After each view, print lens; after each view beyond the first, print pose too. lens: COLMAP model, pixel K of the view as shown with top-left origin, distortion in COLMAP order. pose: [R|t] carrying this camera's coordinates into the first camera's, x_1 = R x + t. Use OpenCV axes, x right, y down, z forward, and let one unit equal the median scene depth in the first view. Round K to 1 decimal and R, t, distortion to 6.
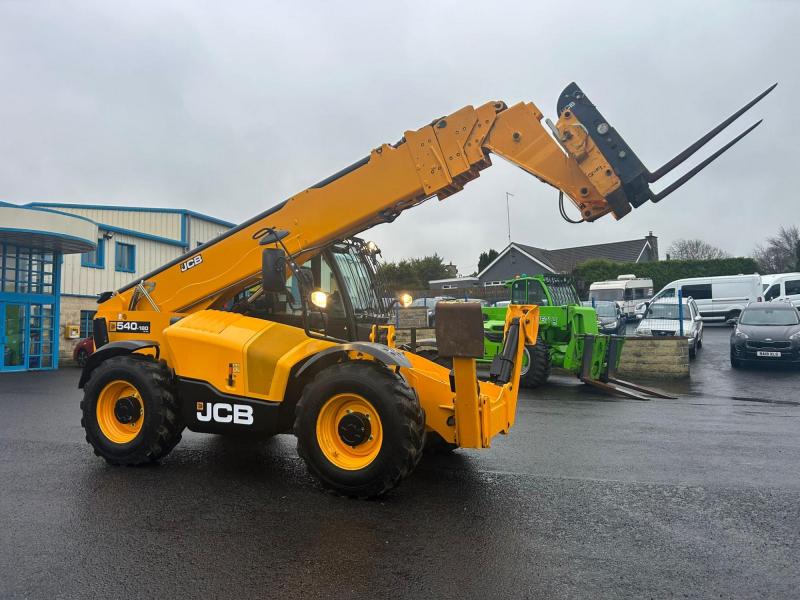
lens RADIAL K [[597.0, 0, 395.9], [0, 597.0, 298.4], [0, 0, 1]] dist [0.086584, -0.111894]
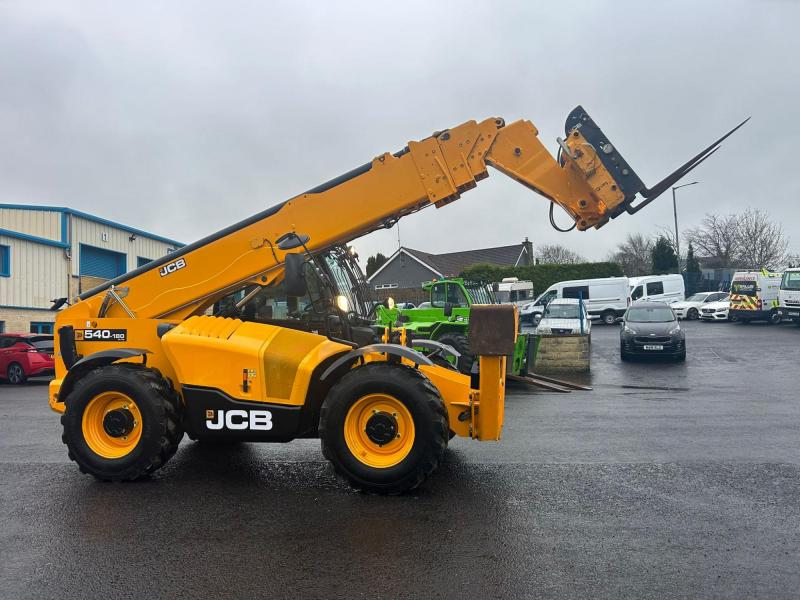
lens RADIAL K [[597.0, 0, 395.9], [0, 597.0, 298.4], [0, 0, 1]] dist [0.086584, -0.111894]
pose [[0.979242, -0.009776, 0.202456, -0.221288], [0.010846, 0.999932, -0.004174, -0.001153], [-0.202402, 0.006283, 0.979282, -0.016325]]
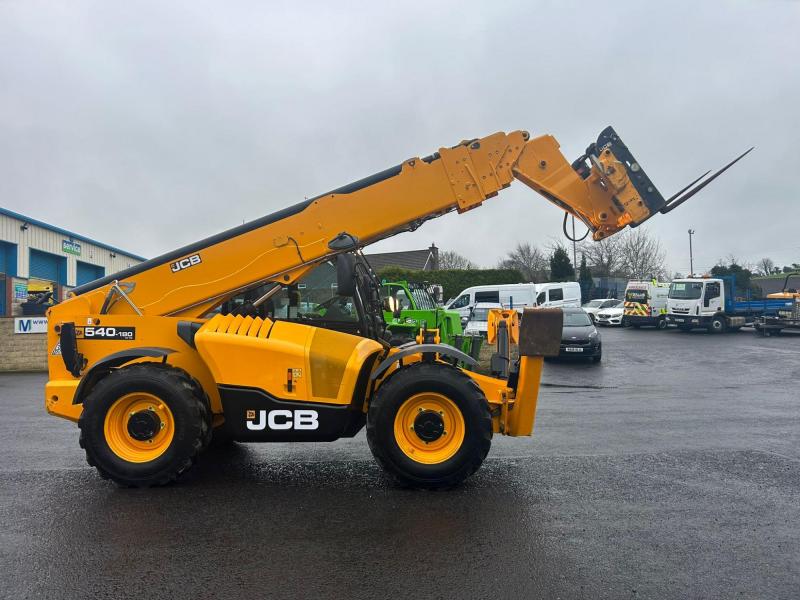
lens RADIAL K [[597.0, 0, 395.9], [0, 597.0, 298.4], [0, 0, 1]] dist [0.086584, -0.111894]
pose [[0.927657, 0.009879, 0.373303, -0.459196], [-0.007877, 0.999945, -0.006888, -0.000370], [-0.373351, 0.003449, 0.927684, 0.029722]]
